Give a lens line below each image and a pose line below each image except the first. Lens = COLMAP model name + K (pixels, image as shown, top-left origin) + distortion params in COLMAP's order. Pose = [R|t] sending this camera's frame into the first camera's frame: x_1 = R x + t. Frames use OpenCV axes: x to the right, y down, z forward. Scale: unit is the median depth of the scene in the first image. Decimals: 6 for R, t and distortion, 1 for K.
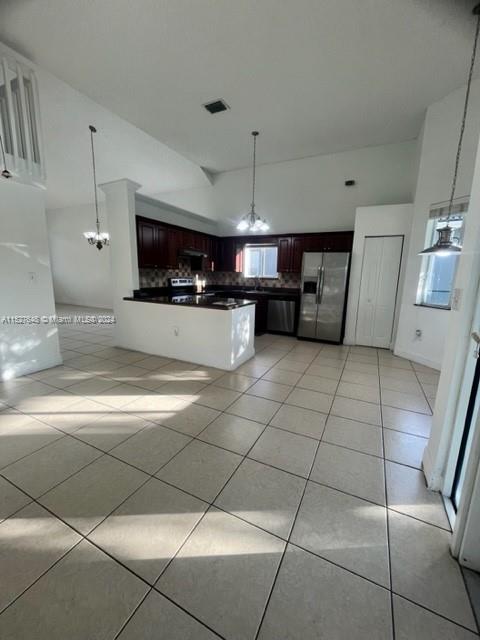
lens RADIAL K [[261.5, 0, 241.8], [0, 261.5, 321.0], [0, 0, 1]] dist [-0.000352, -0.000047]
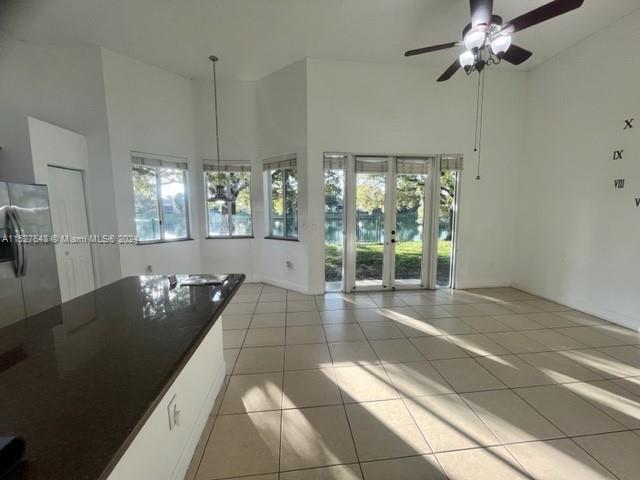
lens RADIAL K [[256.1, 0, 321.3], [0, 256.1, 239.7], [0, 0, 1]] dist [-0.010950, -0.000064]
pose [[-0.545059, -0.118659, 0.829958, -0.910852], [0.140028, 0.963145, 0.229661, -0.336918], [-0.826621, 0.241396, -0.508355, 1.452304]]
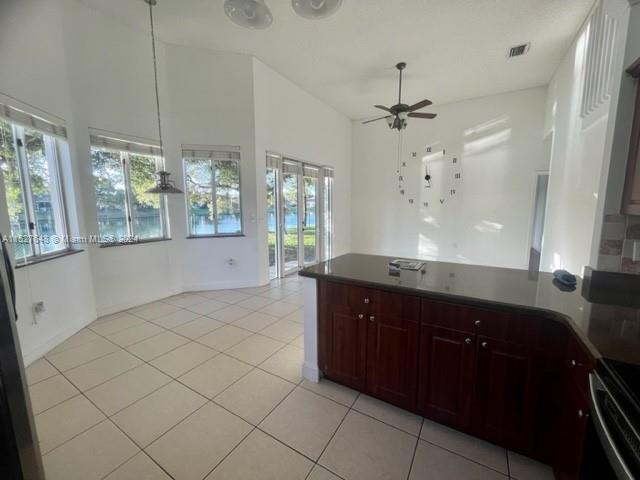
lens RADIAL K [[261.5, 0, 320.6], [0, 261.5, 239.7], [0, 0, 1]] dist [-0.000352, -0.000047]
pose [[-0.996025, -0.029112, 0.084180, -0.043662], [-0.002081, 0.952429, 0.304753, -0.465828], [-0.089047, 0.303367, -0.948704, 2.337576]]
